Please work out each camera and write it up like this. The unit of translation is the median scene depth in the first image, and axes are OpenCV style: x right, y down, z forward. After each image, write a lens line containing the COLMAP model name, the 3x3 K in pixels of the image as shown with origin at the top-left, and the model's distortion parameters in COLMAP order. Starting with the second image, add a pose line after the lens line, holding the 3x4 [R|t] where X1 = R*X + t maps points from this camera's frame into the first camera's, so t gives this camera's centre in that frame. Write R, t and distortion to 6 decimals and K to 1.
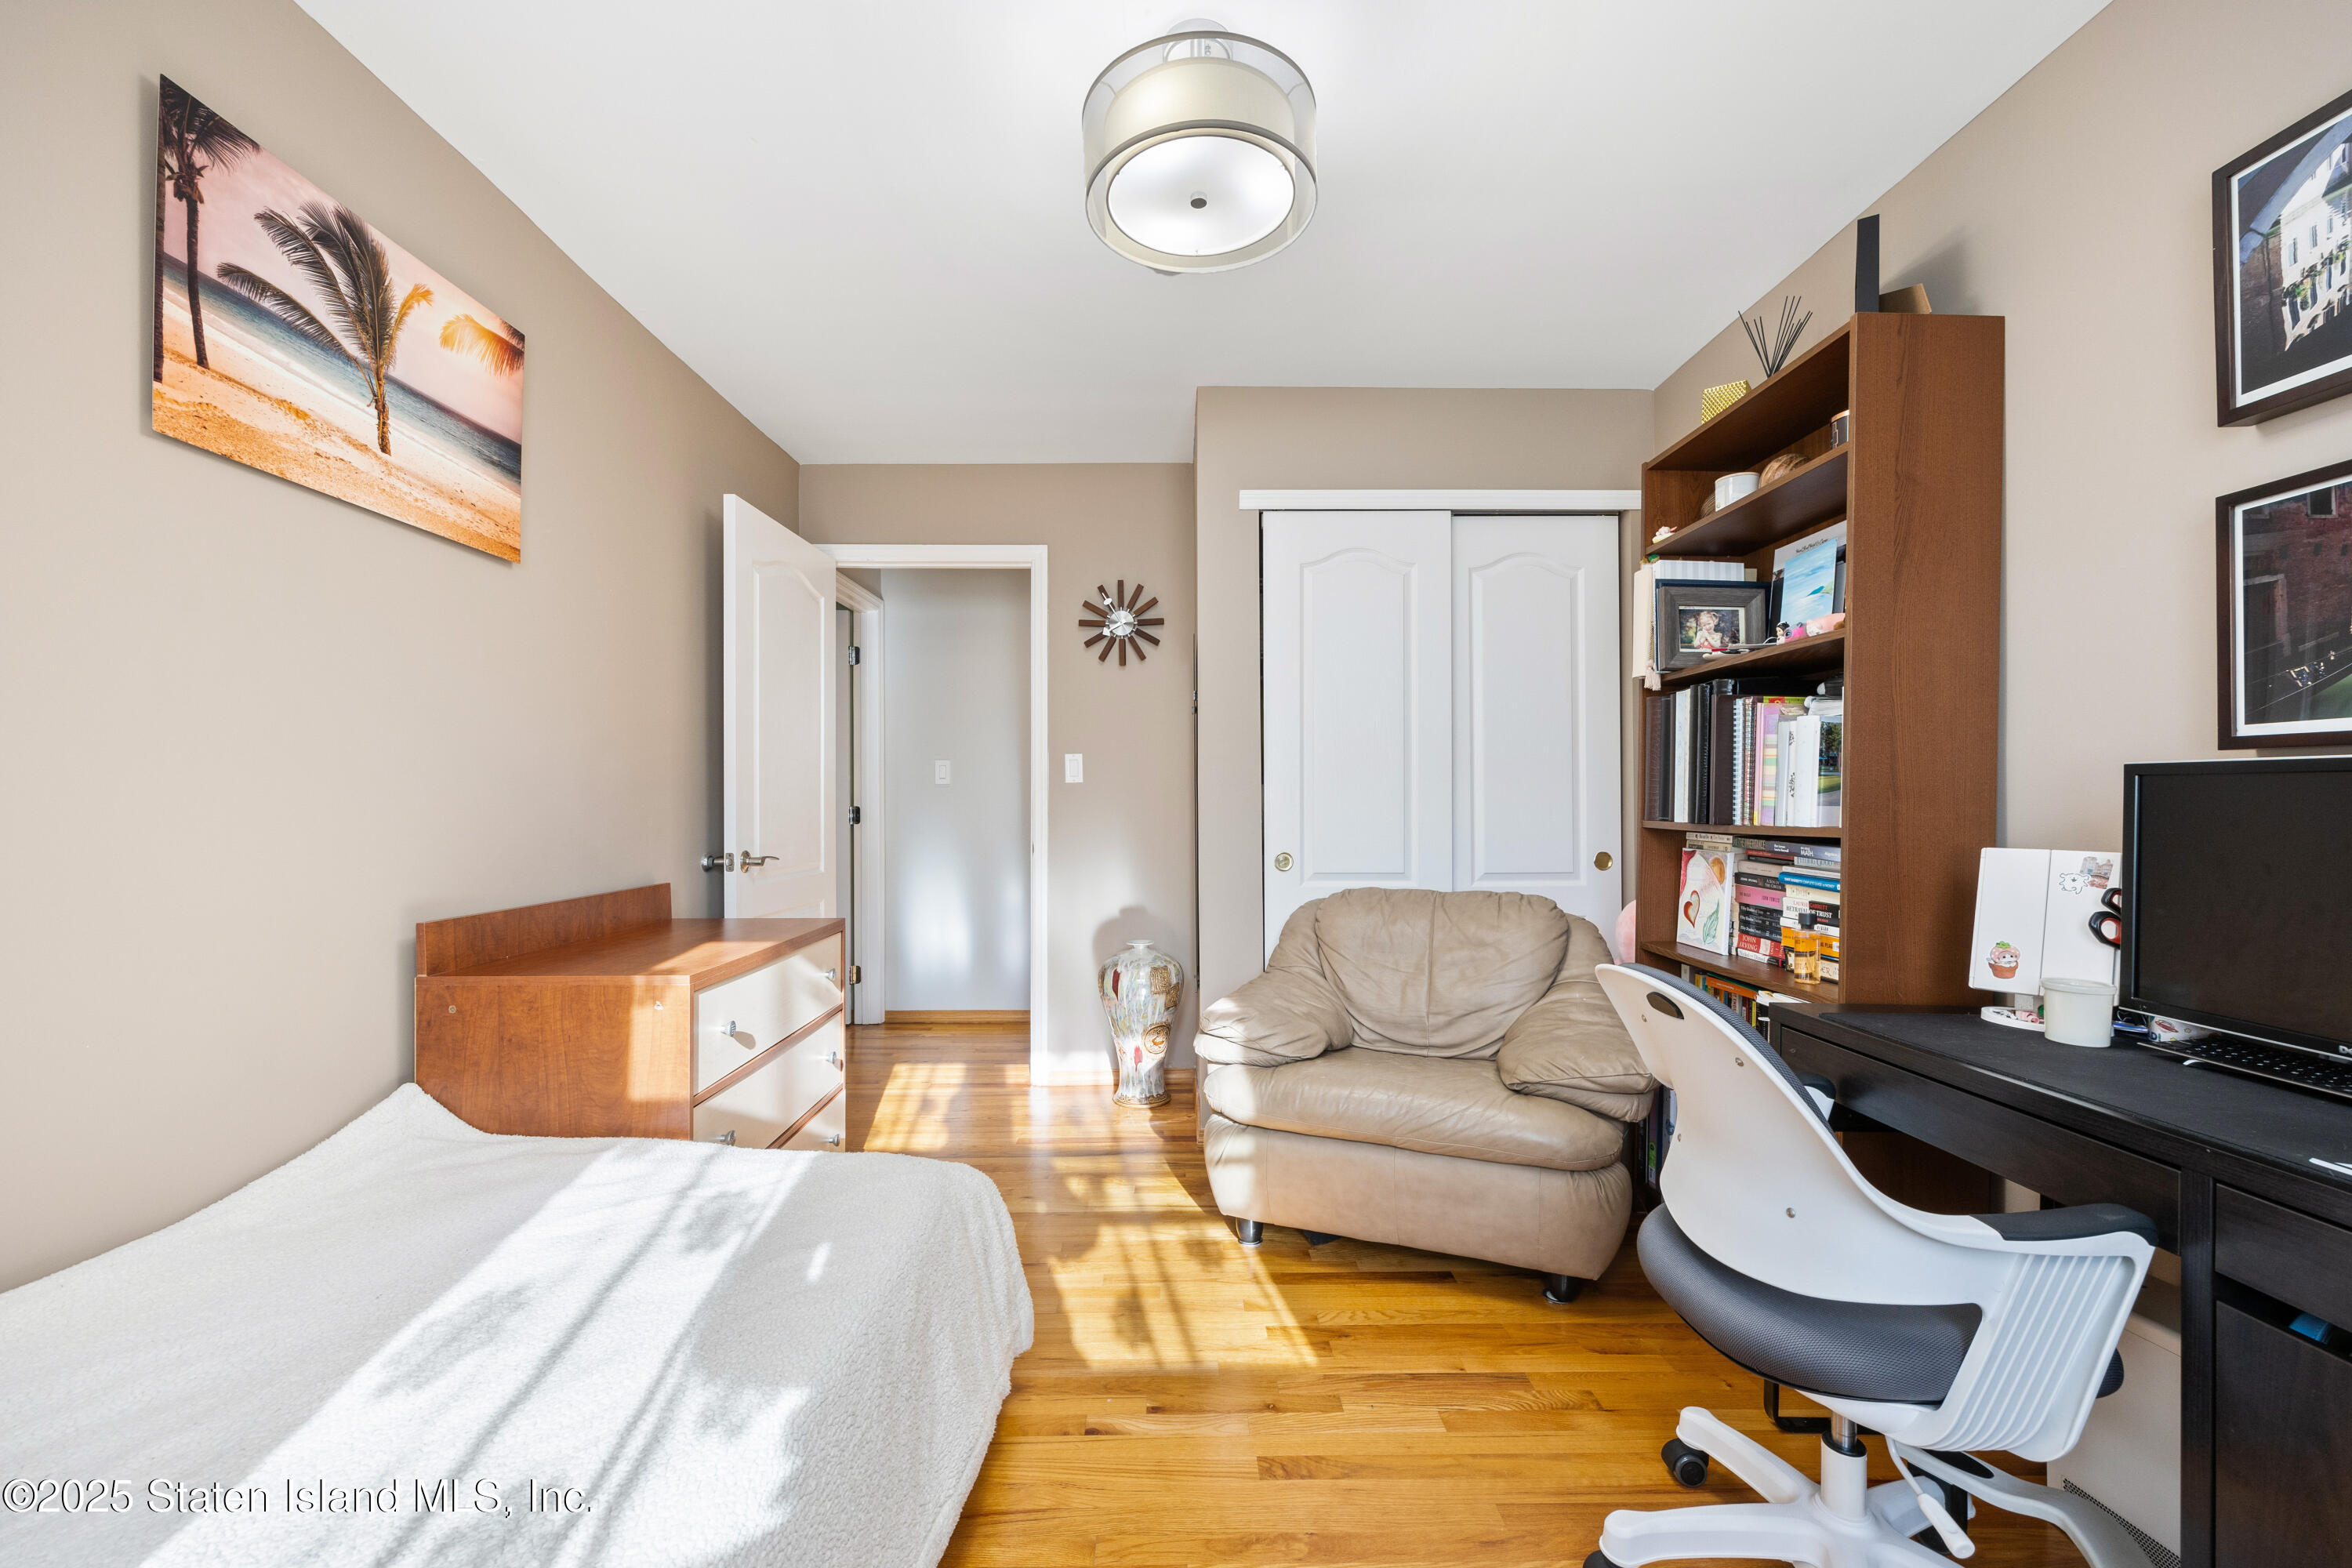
lens RADIAL K [[953.3, 0, 1186.0], [0, 953.3, 800.4], [0, 0, 1]] dist [0.000787, -0.000188]
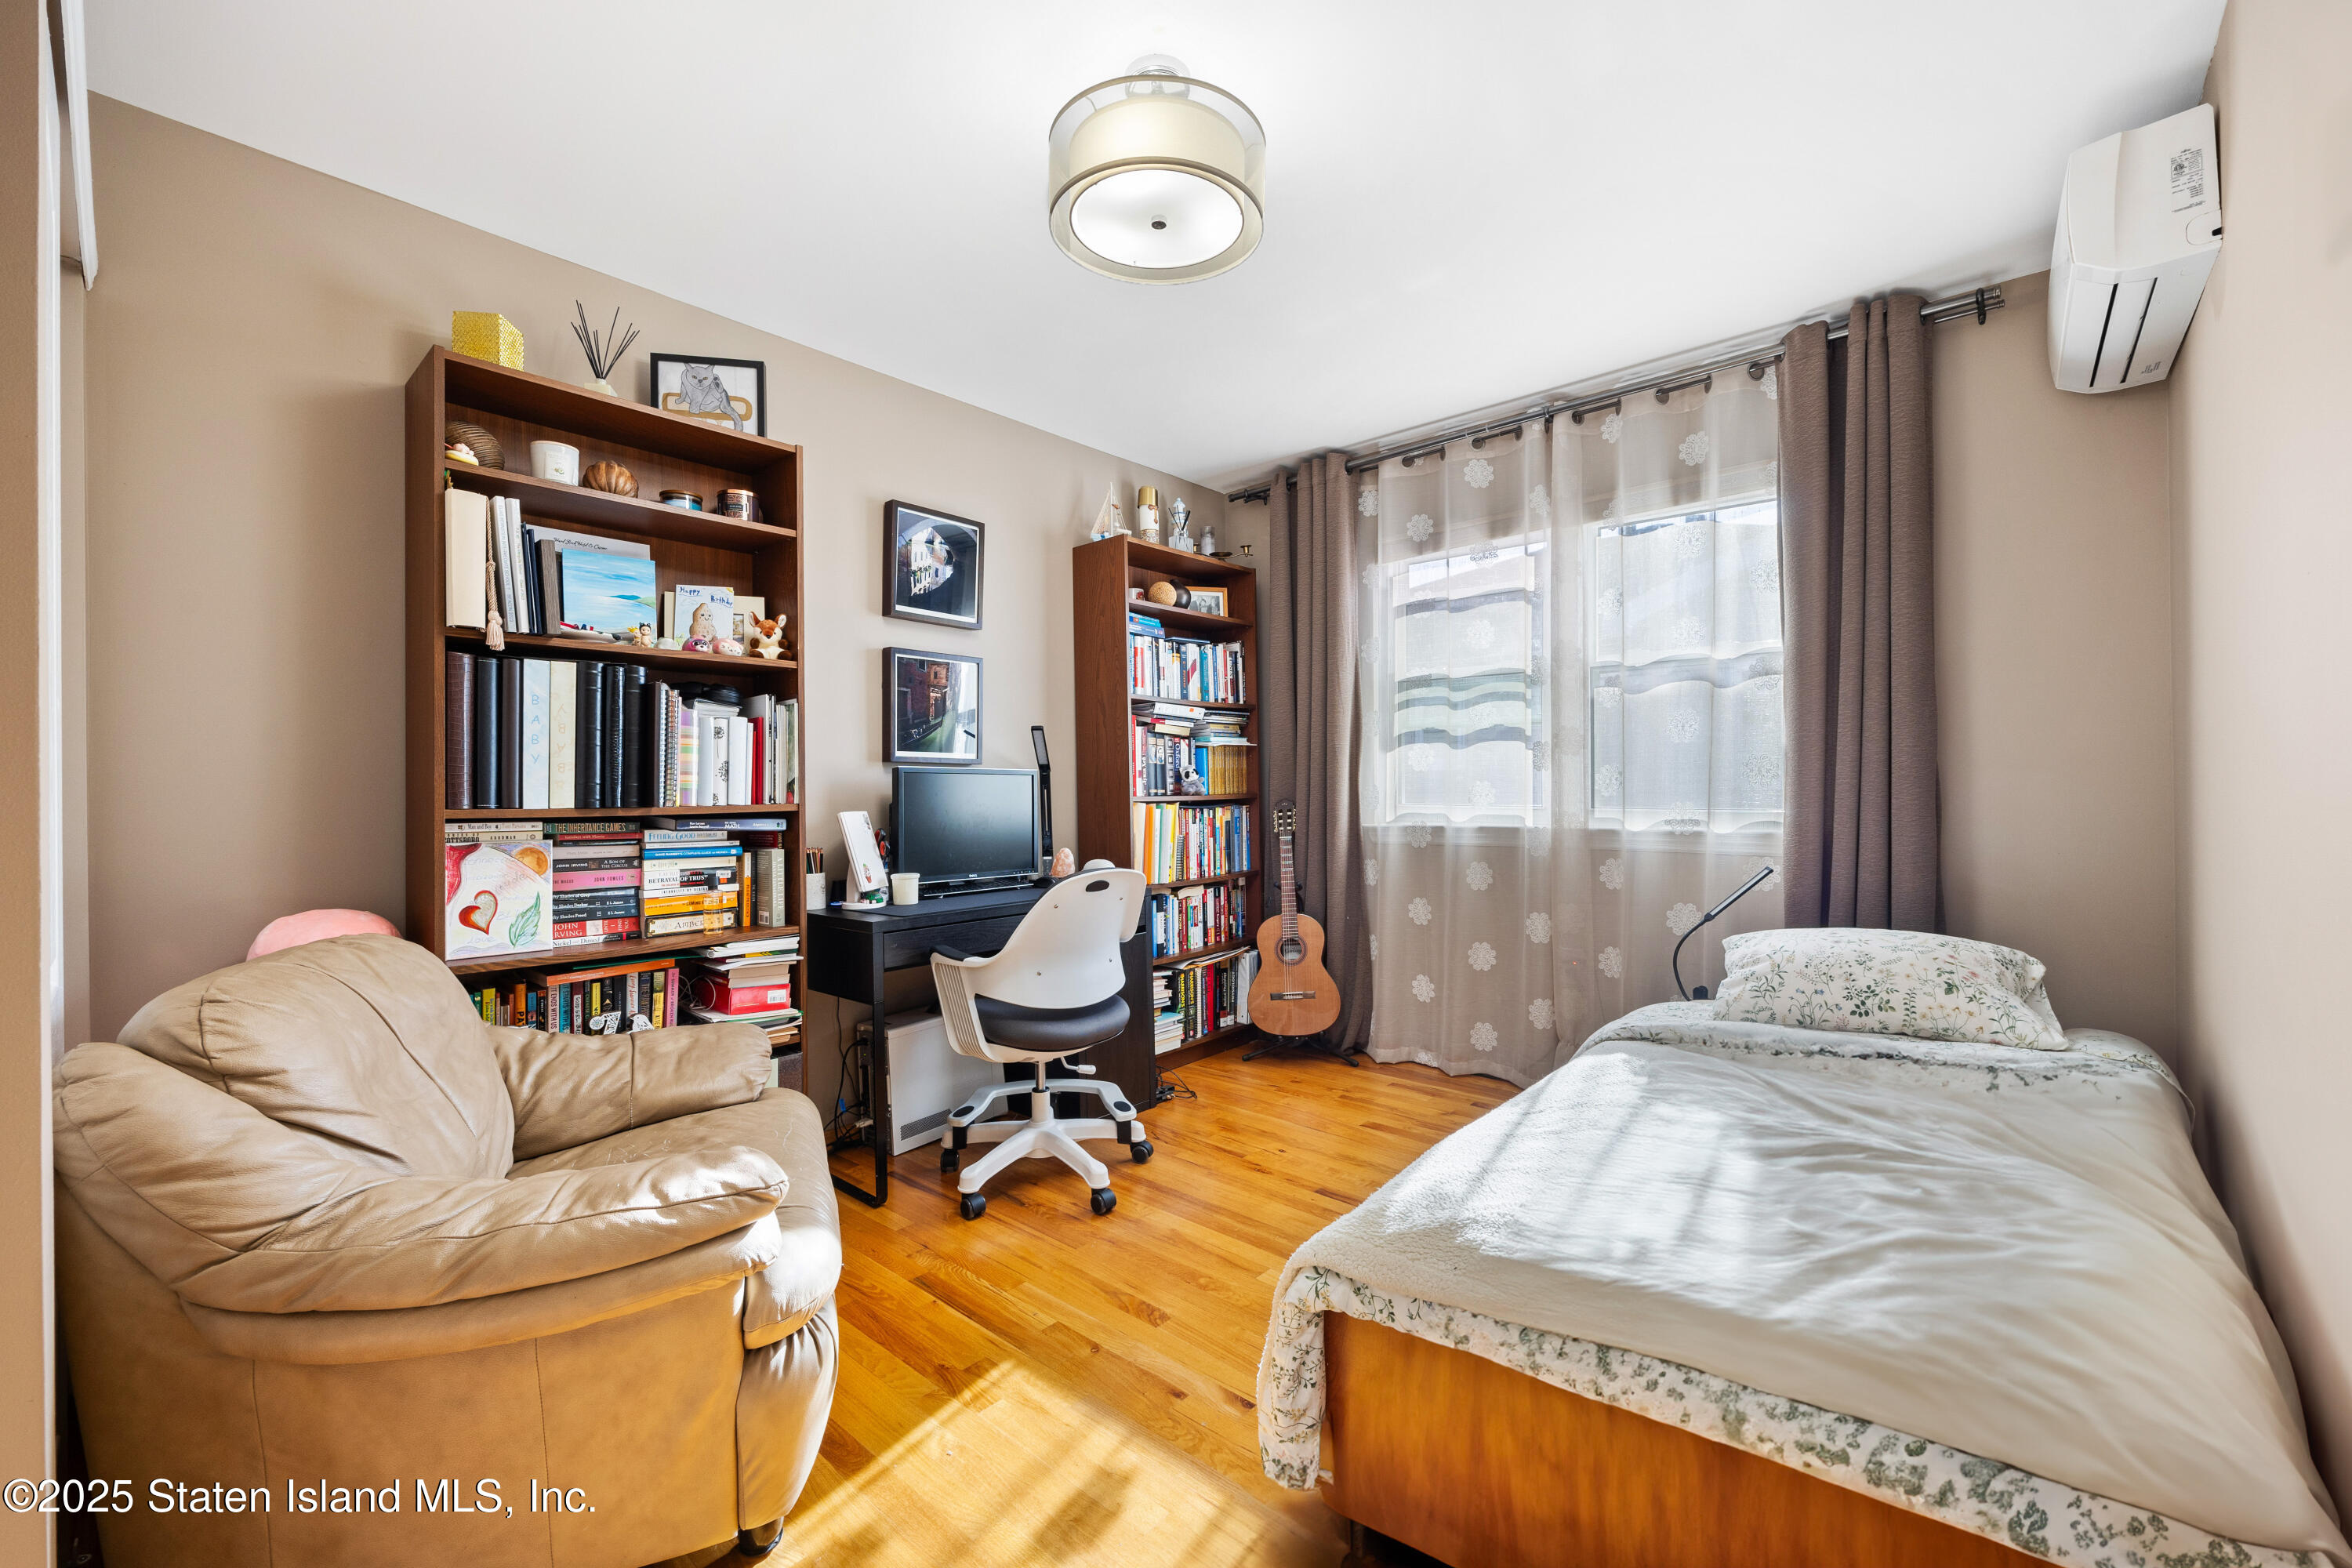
lens RADIAL K [[953.3, 0, 1185.1], [0, 953.3, 783.7], [0, 0, 1]] dist [0.000787, -0.000188]
pose [[-0.746751, 0.004914, 0.665085, -0.604991], [0.001864, 0.999984, -0.005295, 0.007051], [-0.665101, -0.002715, -0.746749, 1.499702]]
